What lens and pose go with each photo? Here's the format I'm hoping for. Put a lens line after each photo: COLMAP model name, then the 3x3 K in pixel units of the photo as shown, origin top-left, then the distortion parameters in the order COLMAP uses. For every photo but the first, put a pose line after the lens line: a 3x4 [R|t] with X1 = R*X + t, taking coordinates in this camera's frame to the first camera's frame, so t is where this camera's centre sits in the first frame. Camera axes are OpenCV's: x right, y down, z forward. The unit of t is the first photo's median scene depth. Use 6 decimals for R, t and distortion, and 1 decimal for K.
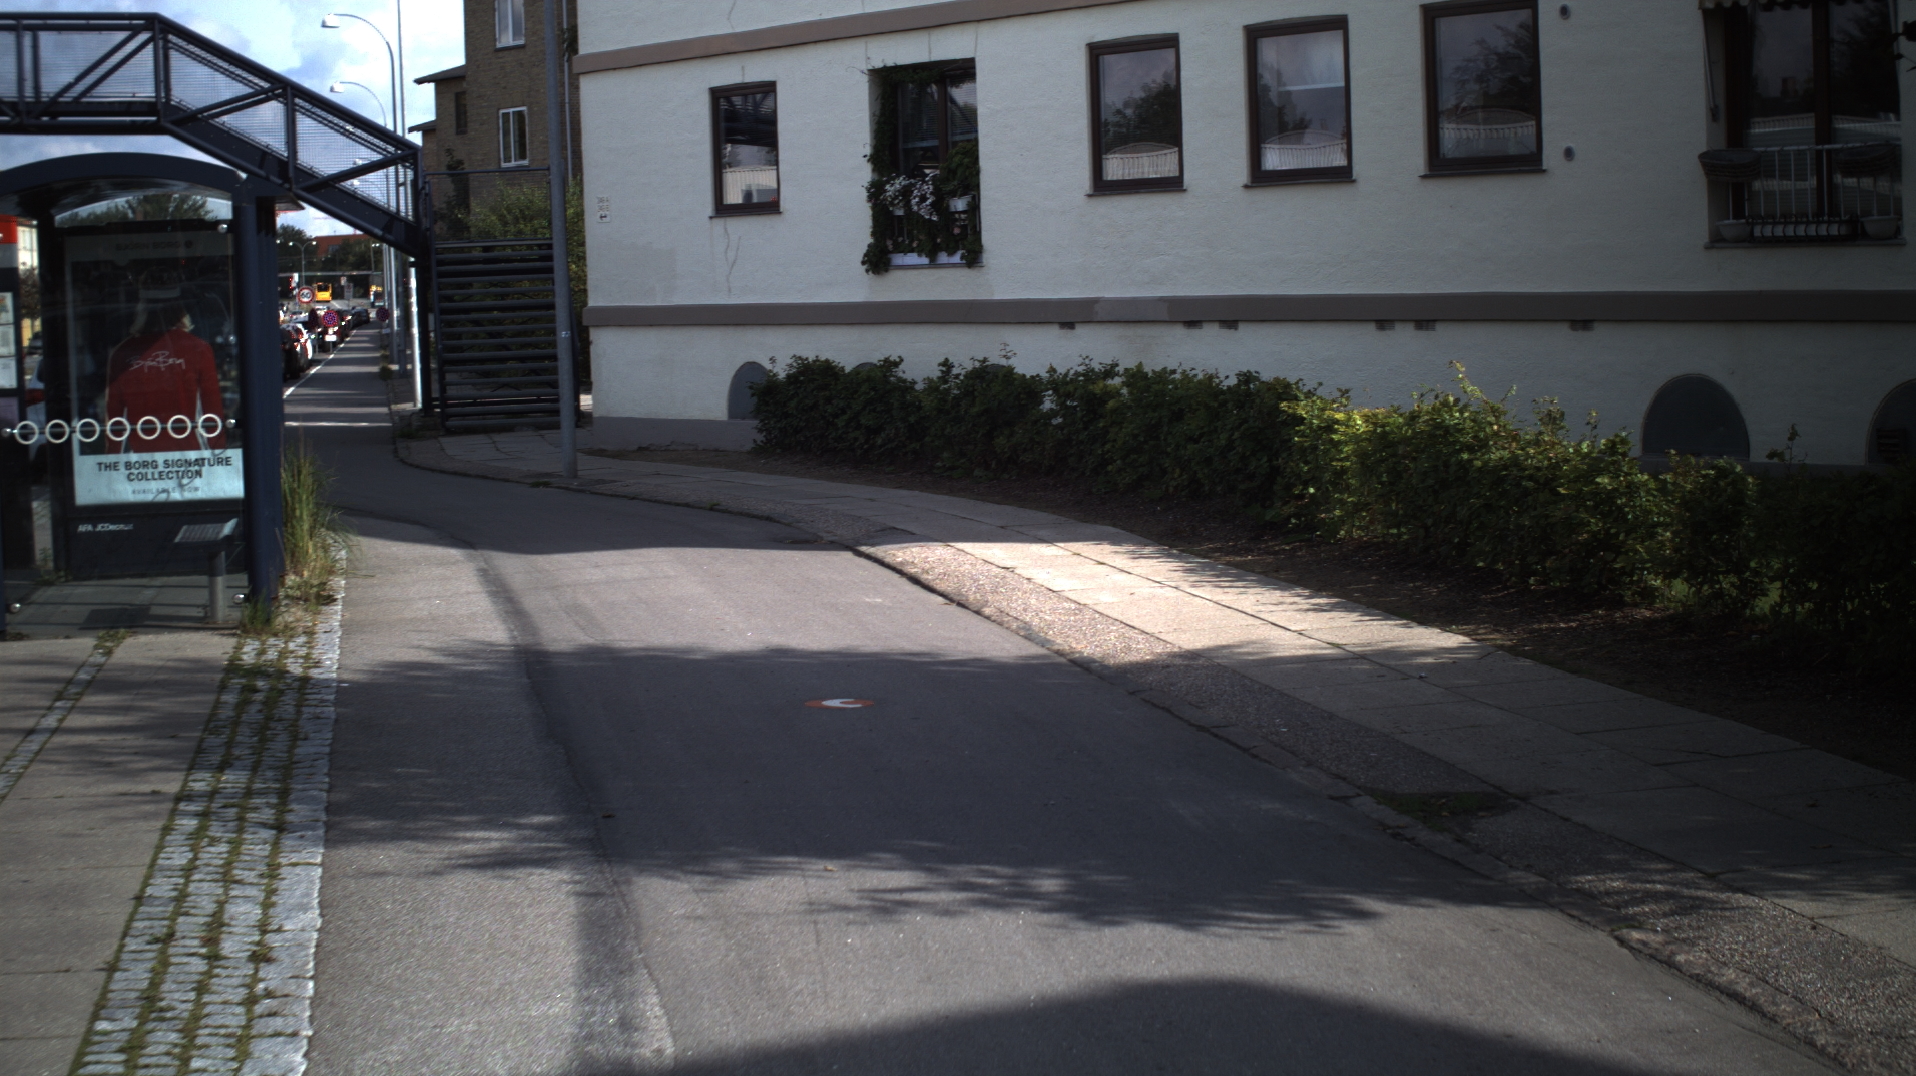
lens RADIAL K [[3580.5, 0, 958.0], [0, 3580.5, 538.0], [0, 0, 1]] dist [-0.309153, 0.390555]
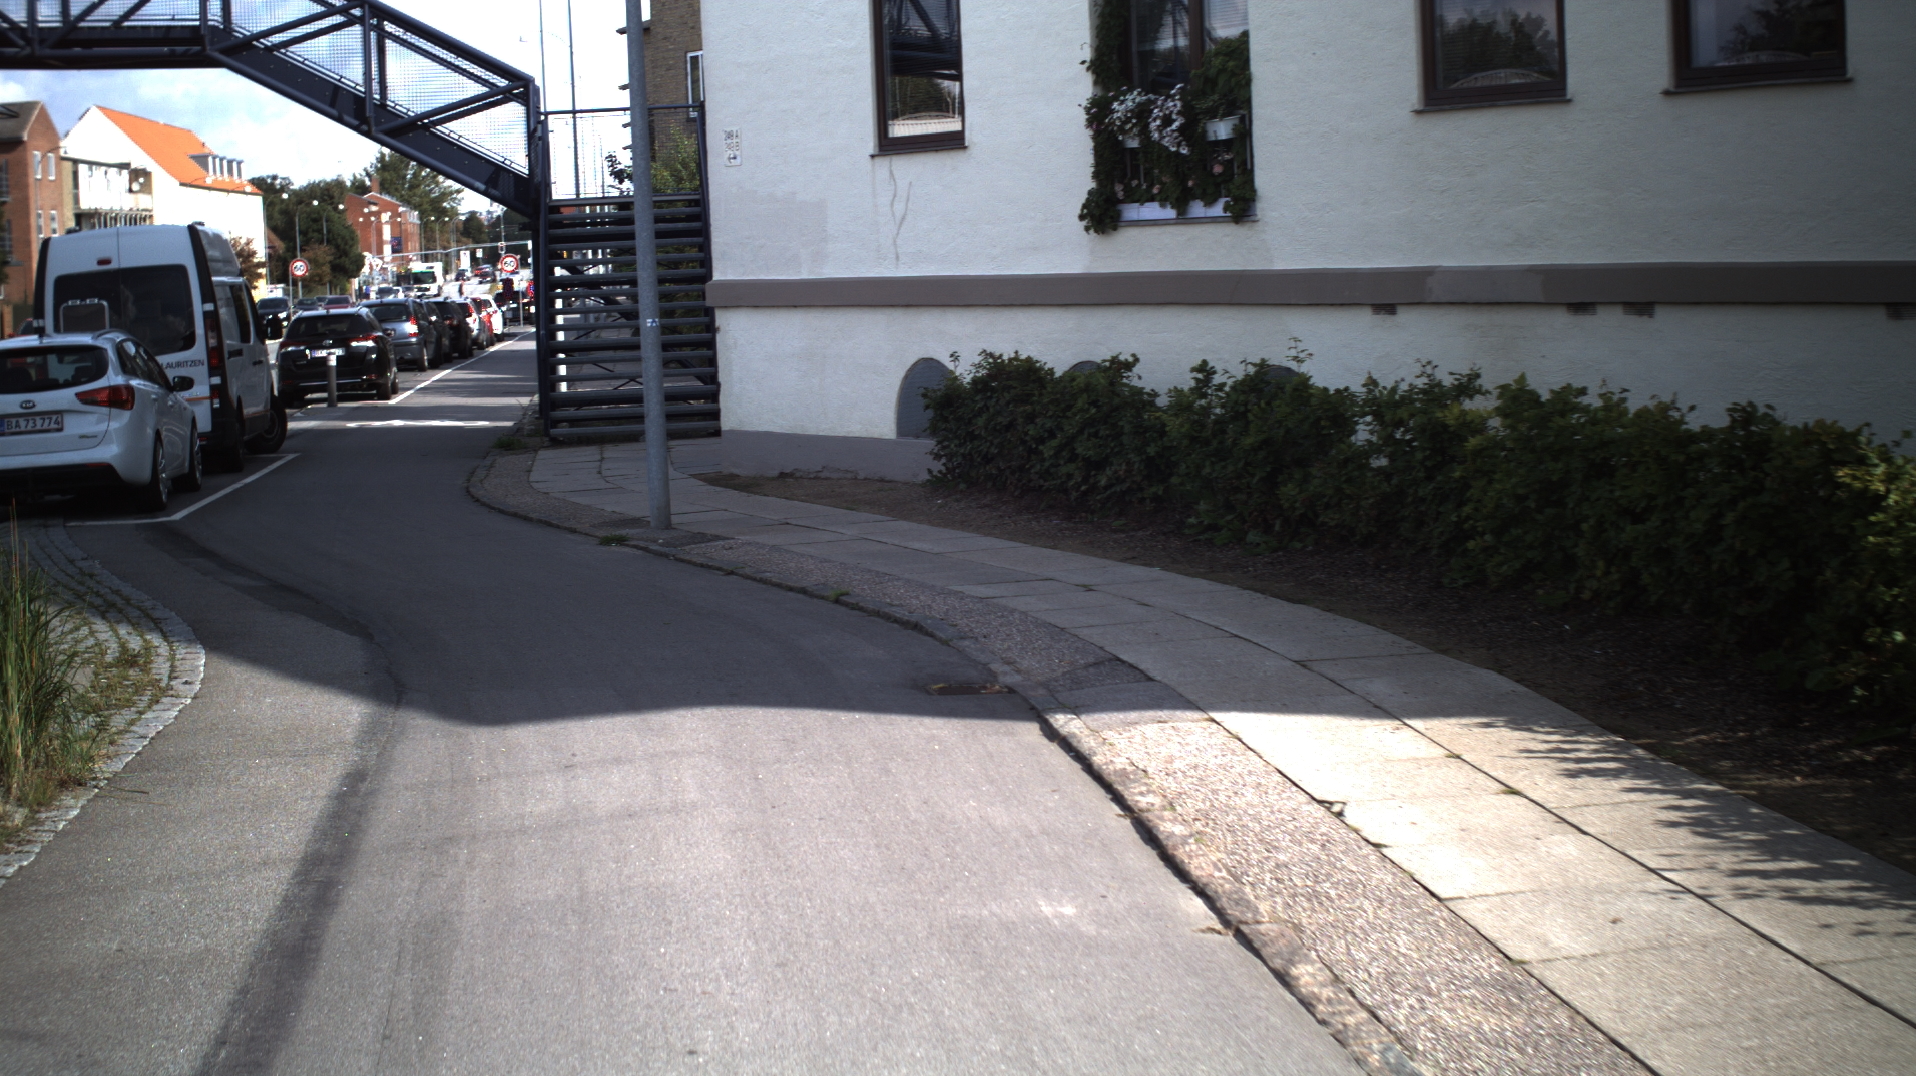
lens RADIAL K [[3580.5, 0, 958.0], [0, 3580.5, 538.0], [0, 0, 1]] dist [-0.309153, 0.390555]
pose [[0.997554, -0.001533, -0.069885, -0.002326], [0.002218, 0.999950, 0.009719, -0.023135], [0.069867, -0.009850, 0.997508, 0.329750]]
